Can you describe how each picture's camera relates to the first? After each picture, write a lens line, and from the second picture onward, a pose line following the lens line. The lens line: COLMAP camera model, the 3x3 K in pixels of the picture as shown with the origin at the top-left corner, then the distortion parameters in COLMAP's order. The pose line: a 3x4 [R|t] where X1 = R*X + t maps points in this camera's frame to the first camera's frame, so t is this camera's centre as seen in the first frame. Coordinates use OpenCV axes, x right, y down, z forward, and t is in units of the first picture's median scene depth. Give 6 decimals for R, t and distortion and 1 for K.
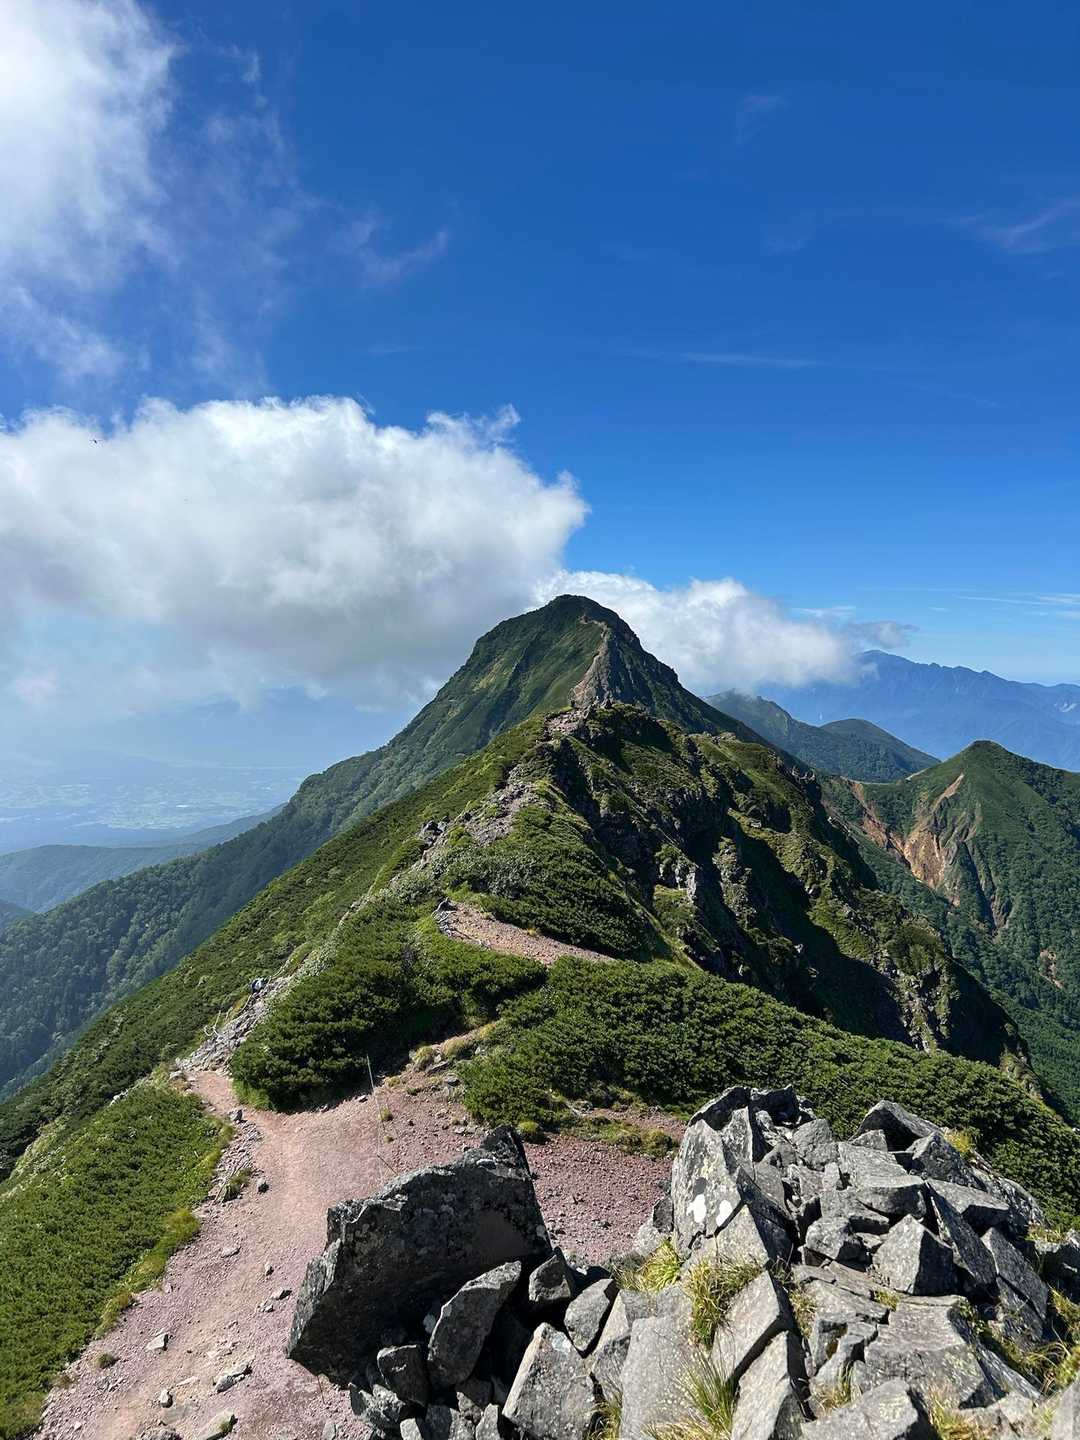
lens RADIAL K [[1078.2, 0, 540.0], [0, 1078.2, 720.0], [0, 0, 1]] dist [0.054778, -0.000103]
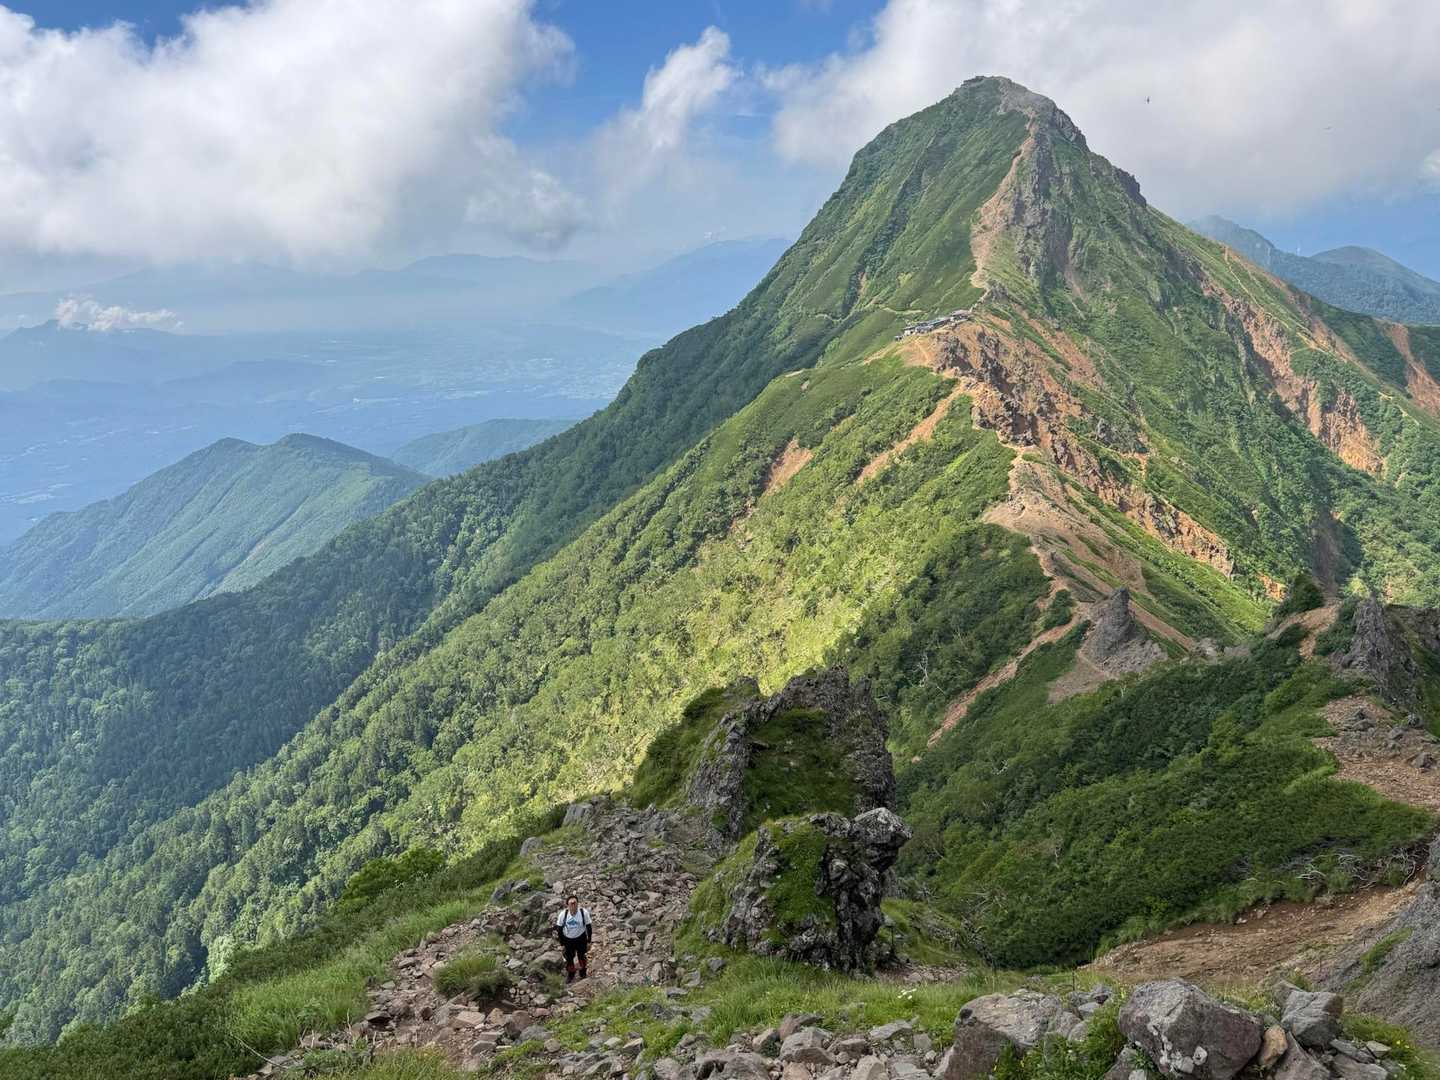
lens RADIAL K [[1057.8, 0, 720.0], [0, 1057.8, 540.0], [0, 0, 1]] dist [0.132759, -0.224973]
pose [[0.972838, 0.001515, -0.231480, 0.025608], [0.053353, 0.971588, 0.230585, 0.009177], [0.225253, -0.236672, 0.945118, 0.236935]]
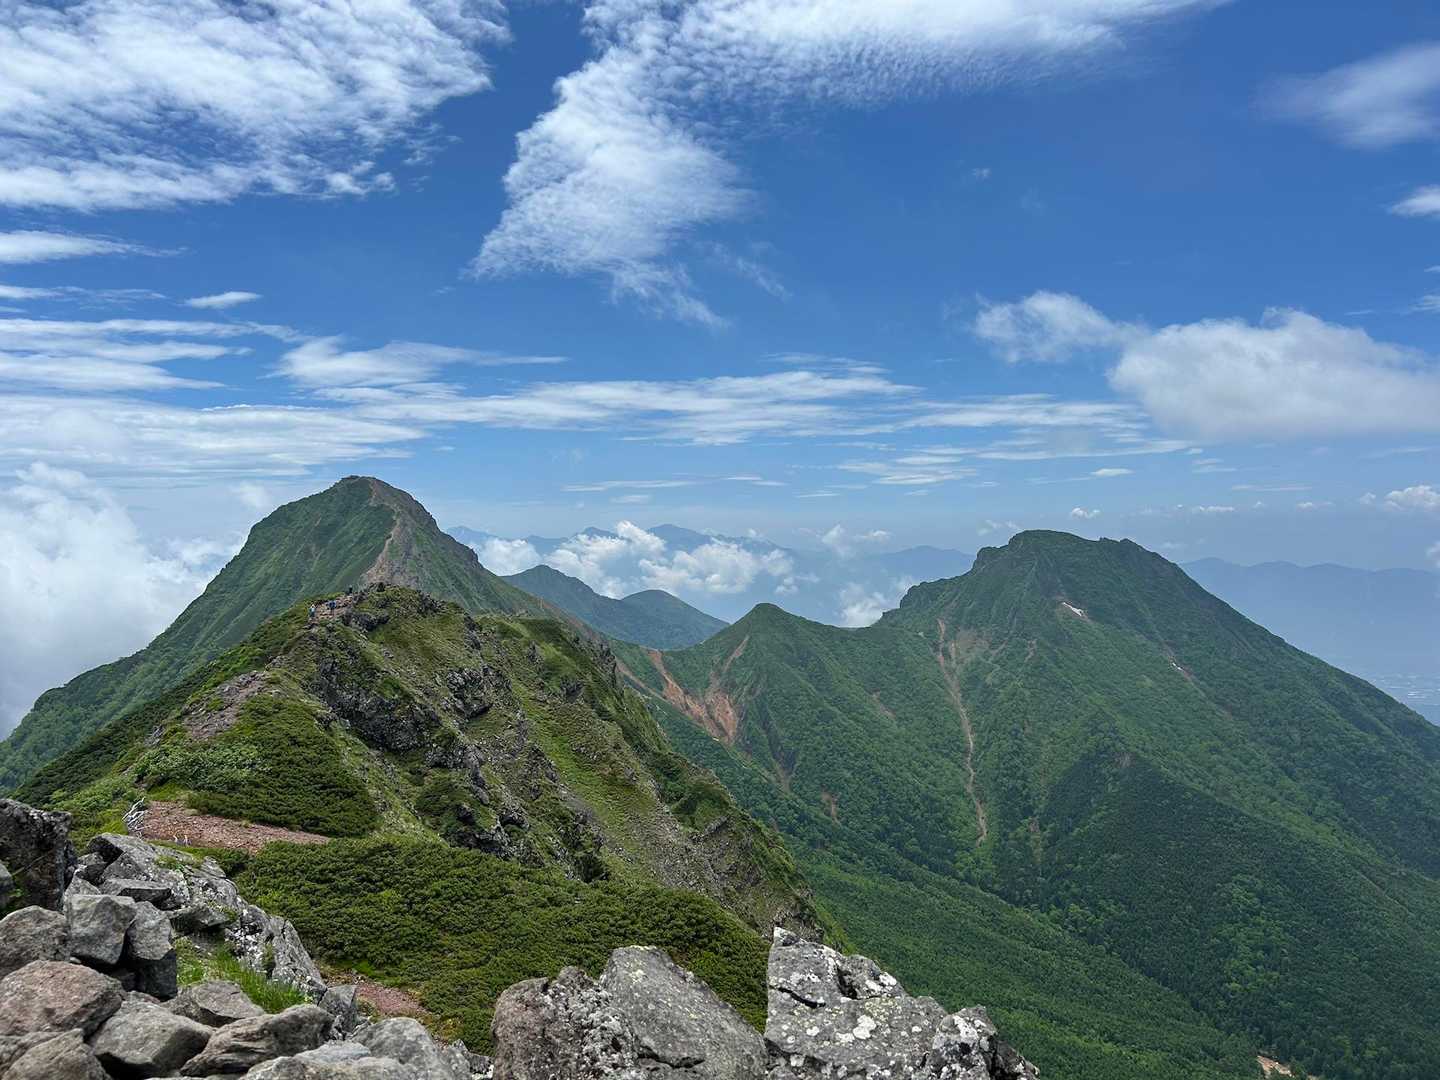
lens RADIAL K [[1089.0, 0, 713.6], [0, 1089.0, 543.0], [0, 0, 1]] dist [0.071620, -0.090932]
pose [[0.944886, -0.040257, 0.324914, 0.008471], [0.056955, 0.997491, -0.042043, 0.001237], [-0.322407, 0.058231, 0.944808, -0.008810]]
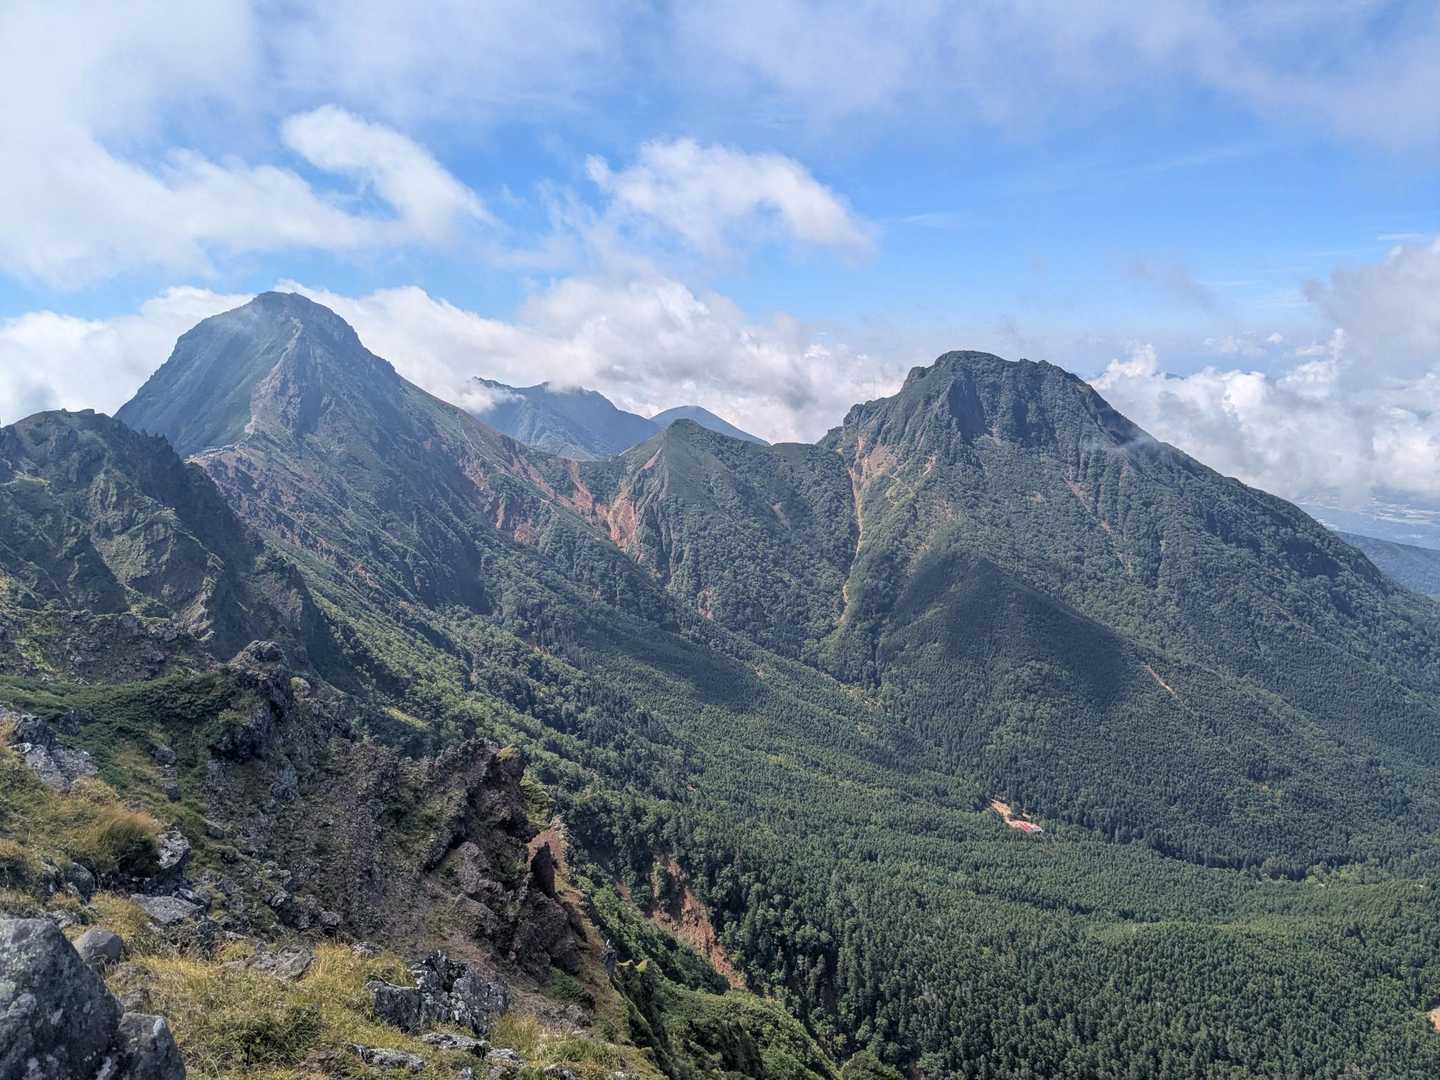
lens RADIAL K [[1109.8, 0, 713.8], [0, 1109.8, 535.8], [0, 0, 1]] dist [0.075133, -0.093808]
pose [[0.959961, -0.070184, 0.271199, 0.137269], [0.040285, 0.992631, 0.114286, 0.011287], [-0.277221, -0.098785, 0.955714, -0.183216]]
